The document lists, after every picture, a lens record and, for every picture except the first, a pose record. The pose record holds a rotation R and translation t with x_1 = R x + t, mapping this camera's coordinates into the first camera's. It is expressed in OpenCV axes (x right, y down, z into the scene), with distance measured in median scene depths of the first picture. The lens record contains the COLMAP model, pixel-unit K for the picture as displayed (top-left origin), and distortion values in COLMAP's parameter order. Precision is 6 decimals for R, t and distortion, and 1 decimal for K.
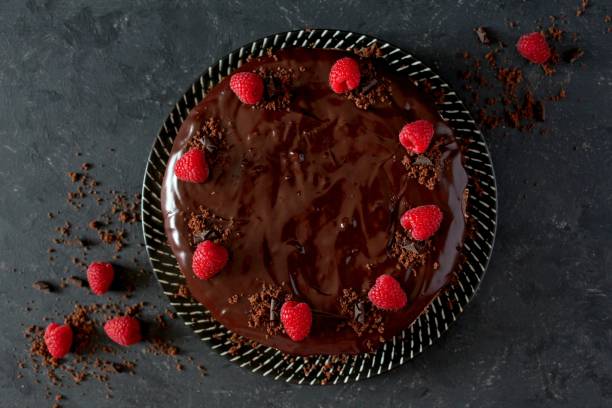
lens RADIAL K [[784.6, 0, 306.0], [0, 784.6, 204.0], [0, 0, 1]] dist [-0.083942, 0.057026]
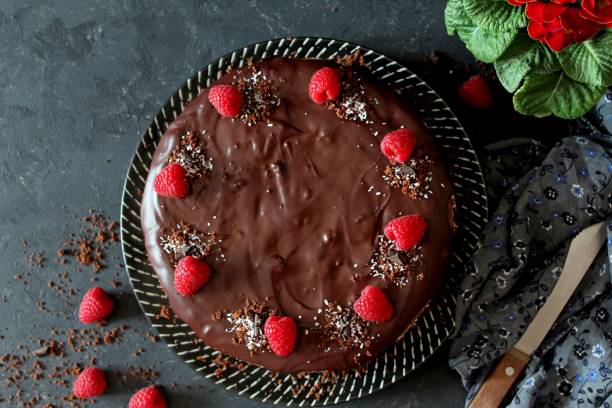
lens RADIAL K [[977.8, 0, 306.0], [0, 977.8, 204.0], [0, 0, 1]] dist [-0.026851, 0.056421]
pose [[0.999656, -0.023258, -0.012131, 0.033738], [0.022870, 0.999253, -0.031162, 0.020419], [0.012847, 0.030874, 0.999441, -0.203030]]
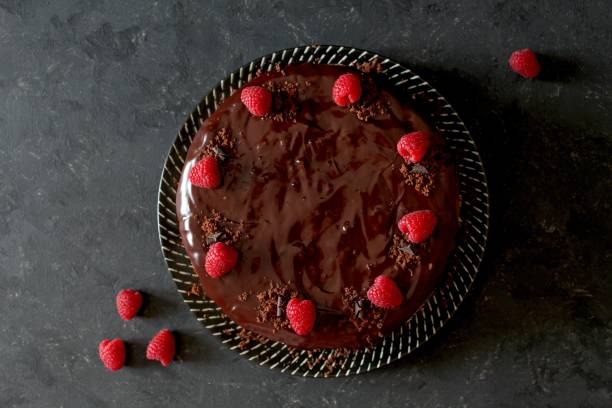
lens RADIAL K [[784.6, 0, 306.0], [0, 784.6, 204.0], [0, 0, 1]] dist [-0.083942, 0.057026]
pose [[0.999943, 0.005166, -0.009394, 0.003256], [-0.005210, 0.999976, -0.004670, -0.001089], [0.009370, 0.004719, 0.999945, -0.071275]]
